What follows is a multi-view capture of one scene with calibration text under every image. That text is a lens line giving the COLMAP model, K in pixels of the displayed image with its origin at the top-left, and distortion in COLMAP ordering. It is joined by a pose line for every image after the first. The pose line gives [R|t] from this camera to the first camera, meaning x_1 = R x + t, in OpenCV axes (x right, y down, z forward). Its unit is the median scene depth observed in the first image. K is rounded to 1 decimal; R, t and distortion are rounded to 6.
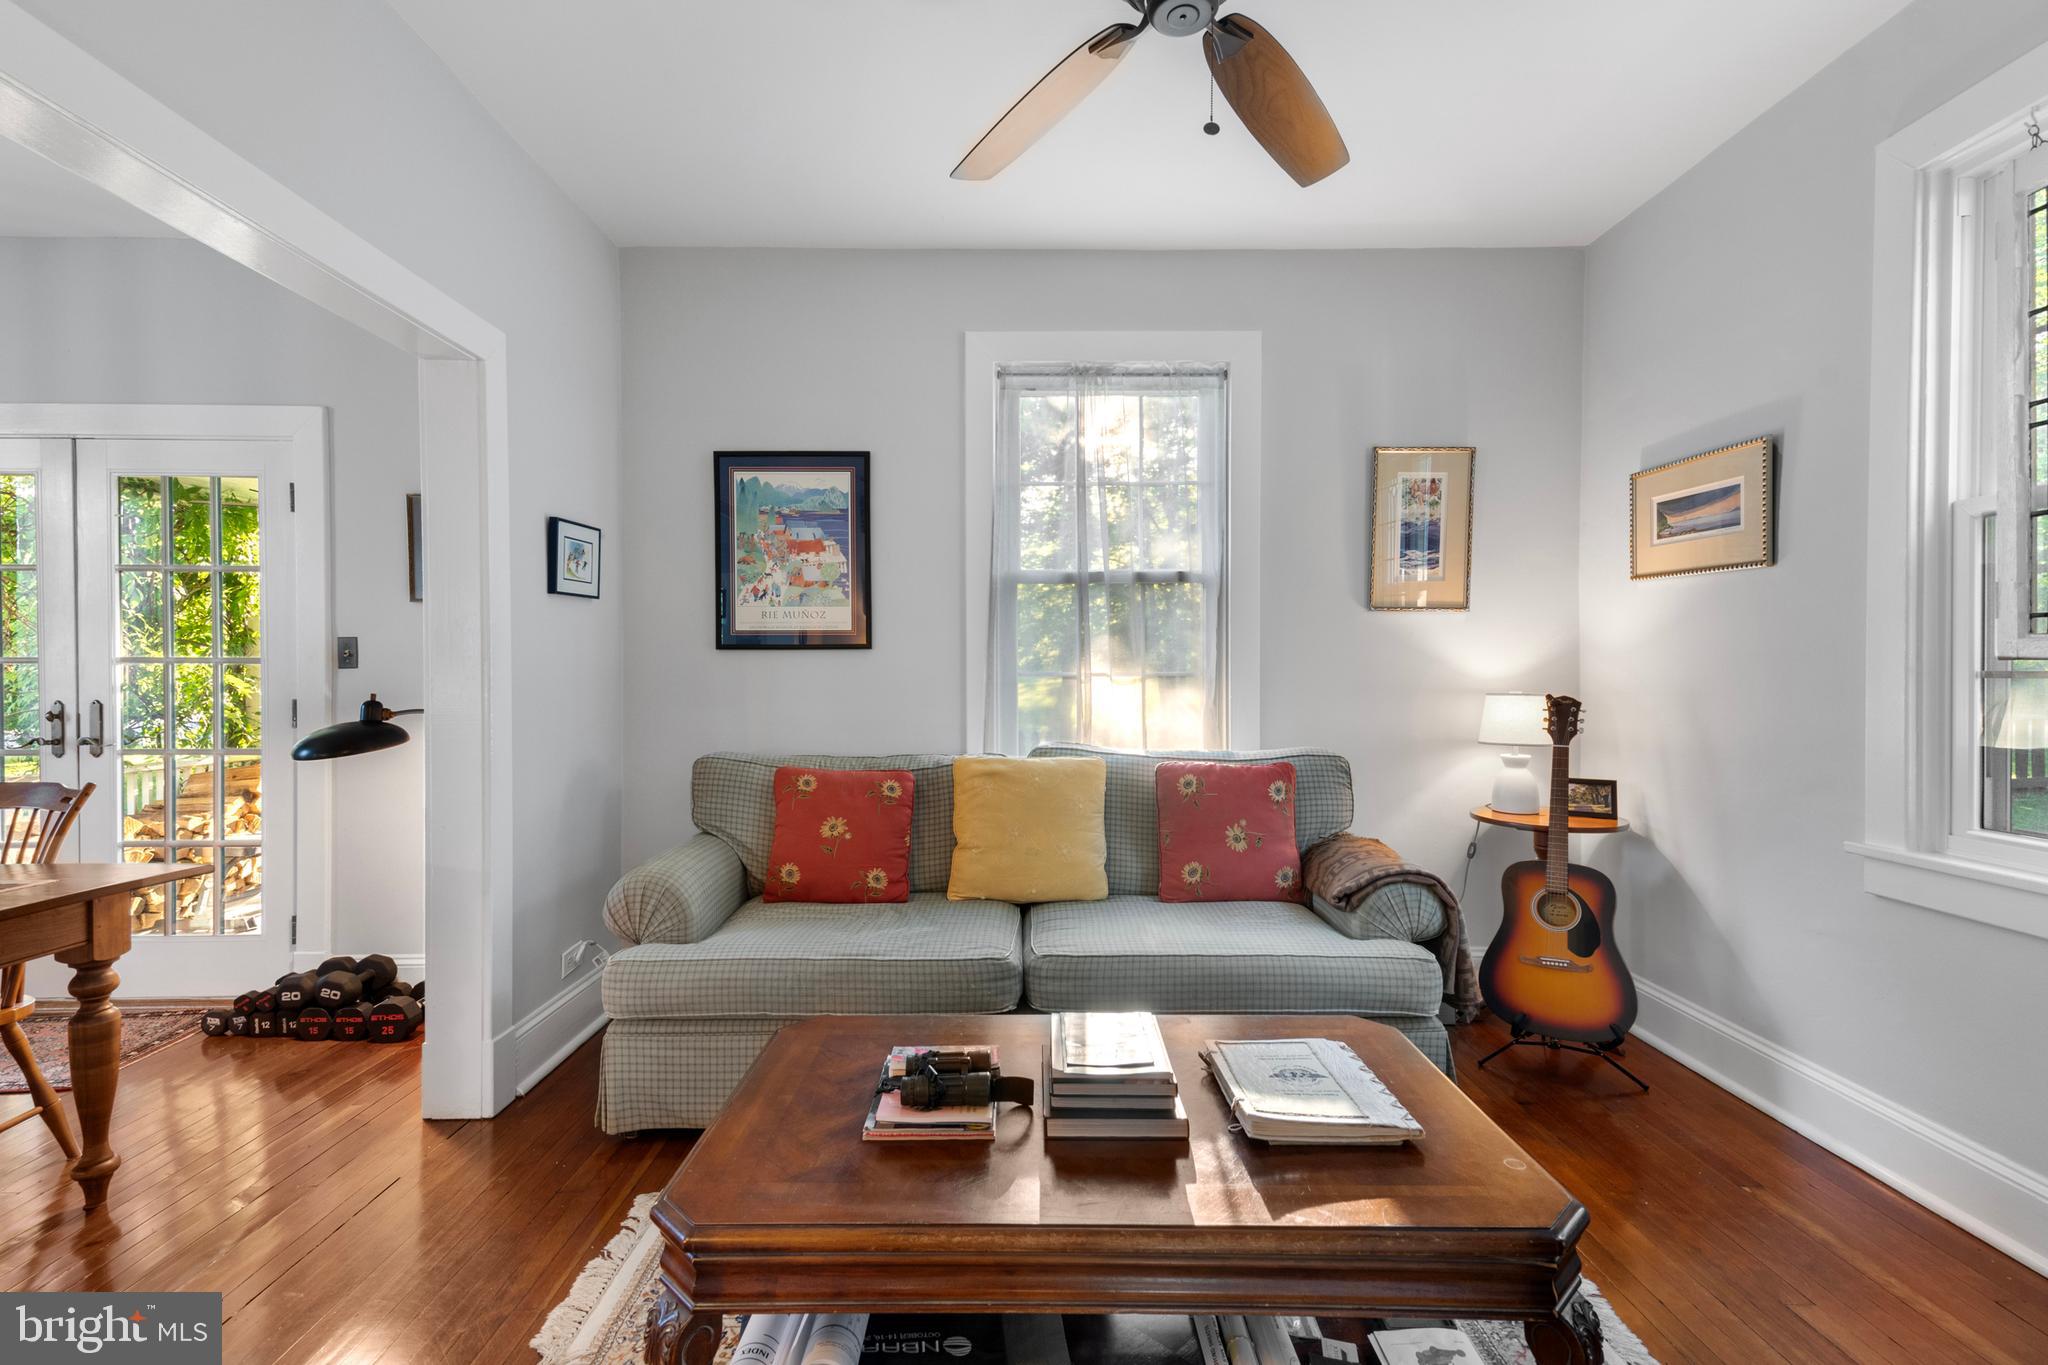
lens RADIAL K [[956.8, 0, 1032.6], [0, 956.8, 675.3], [0, 0, 1]] dist [0.018893, -0.000496]
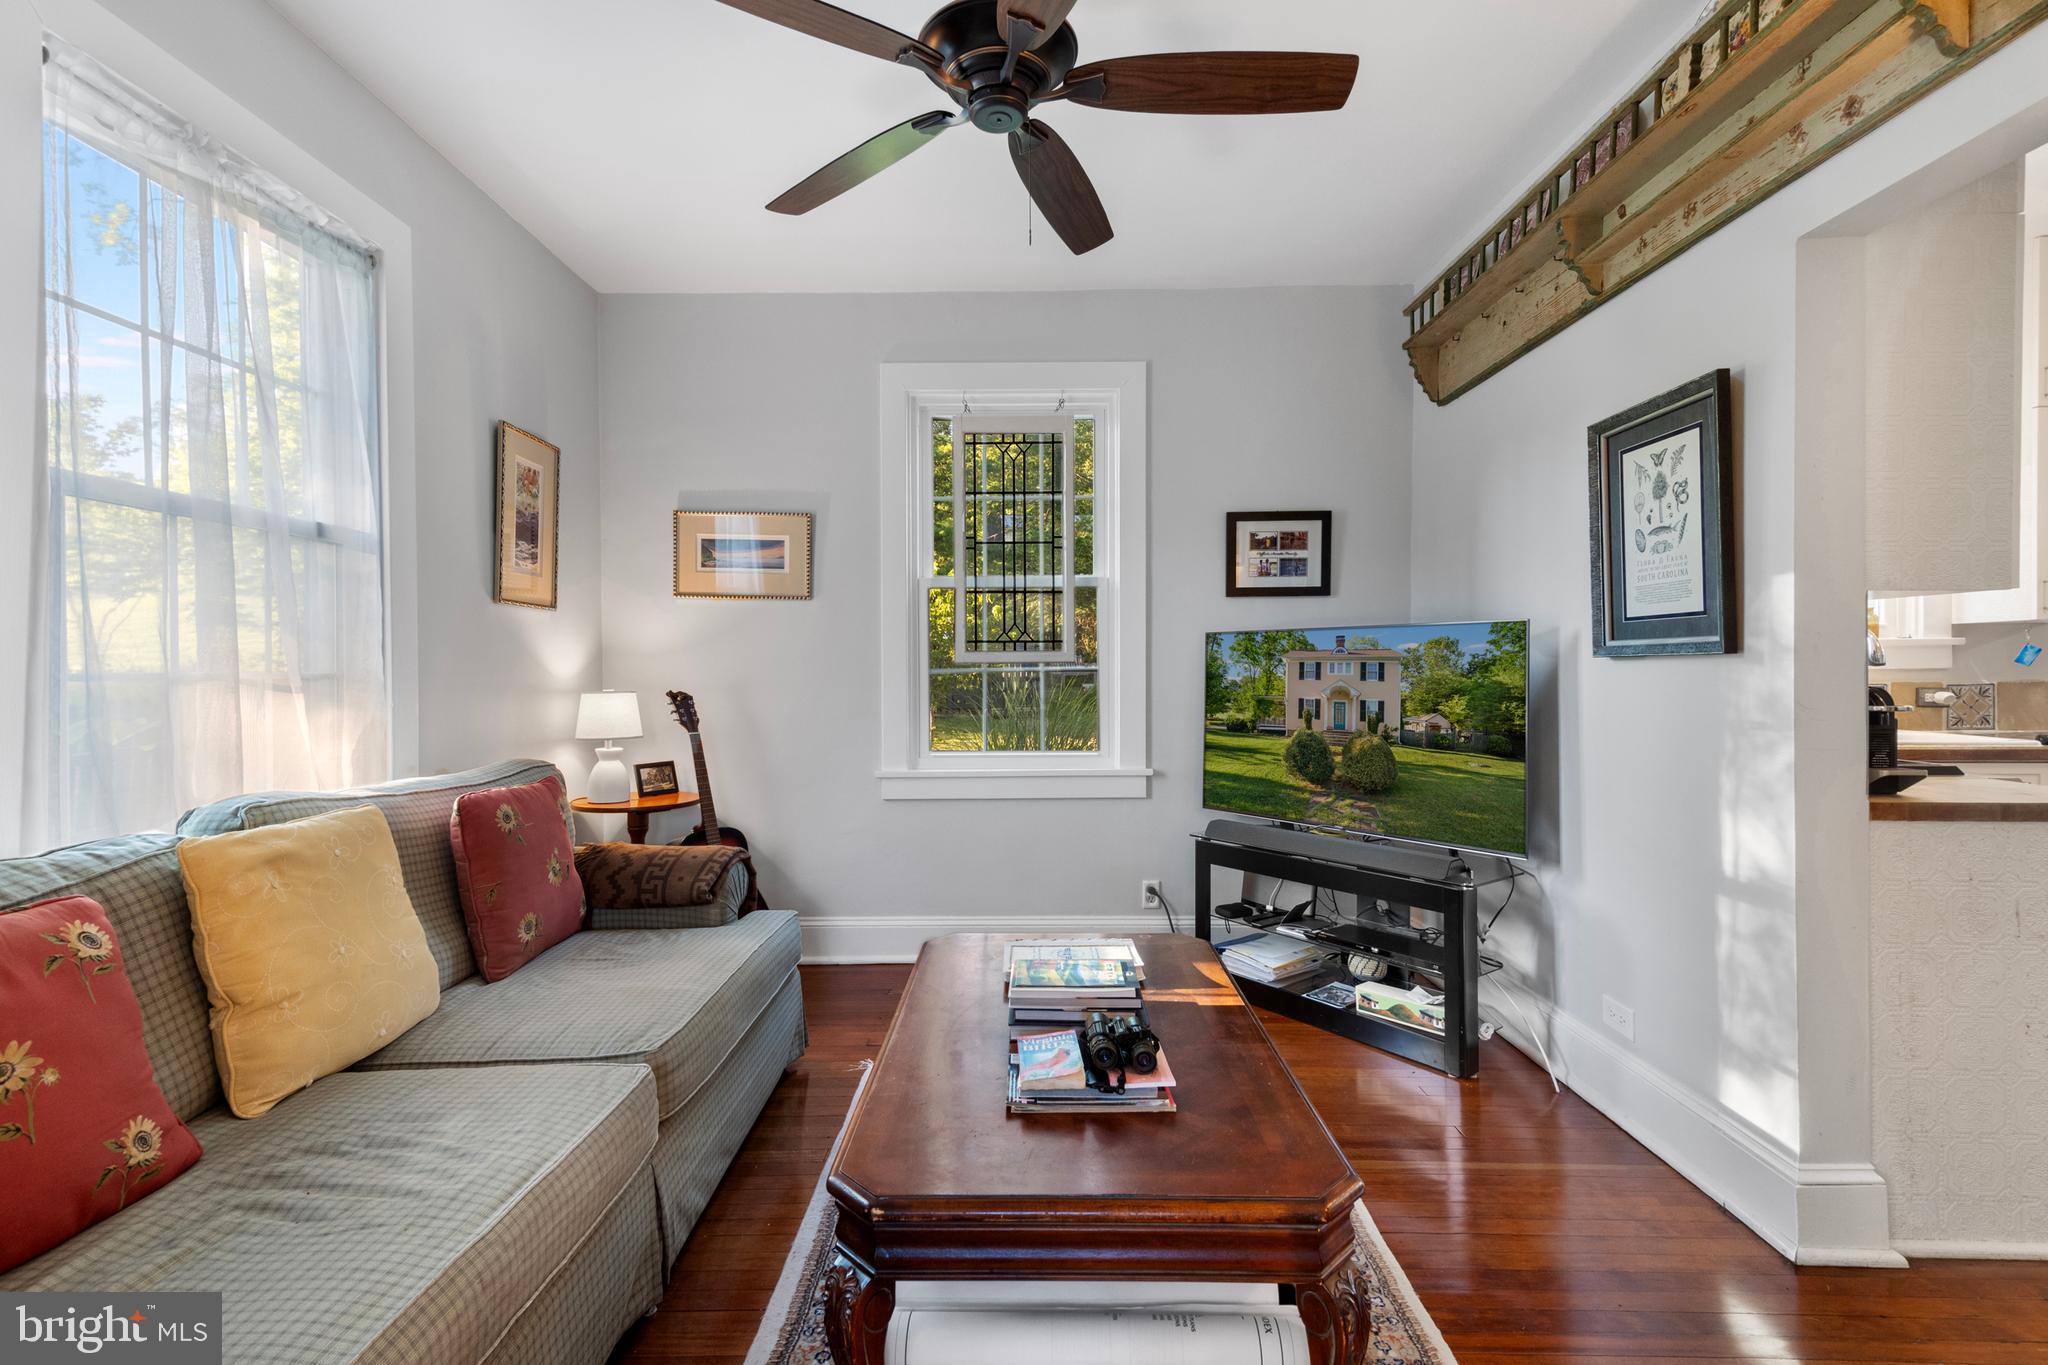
lens RADIAL K [[956.8, 0, 1001.0], [0, 956.8, 675.9], [0, 0, 1]] dist [0.018893, -0.000496]
pose [[-0.021977, -0.003063, 0.999754, -0.616379], [0.009567, 0.999949, 0.003274, 0.002467], [-0.999713, 0.009636, -0.021947, 0.616546]]
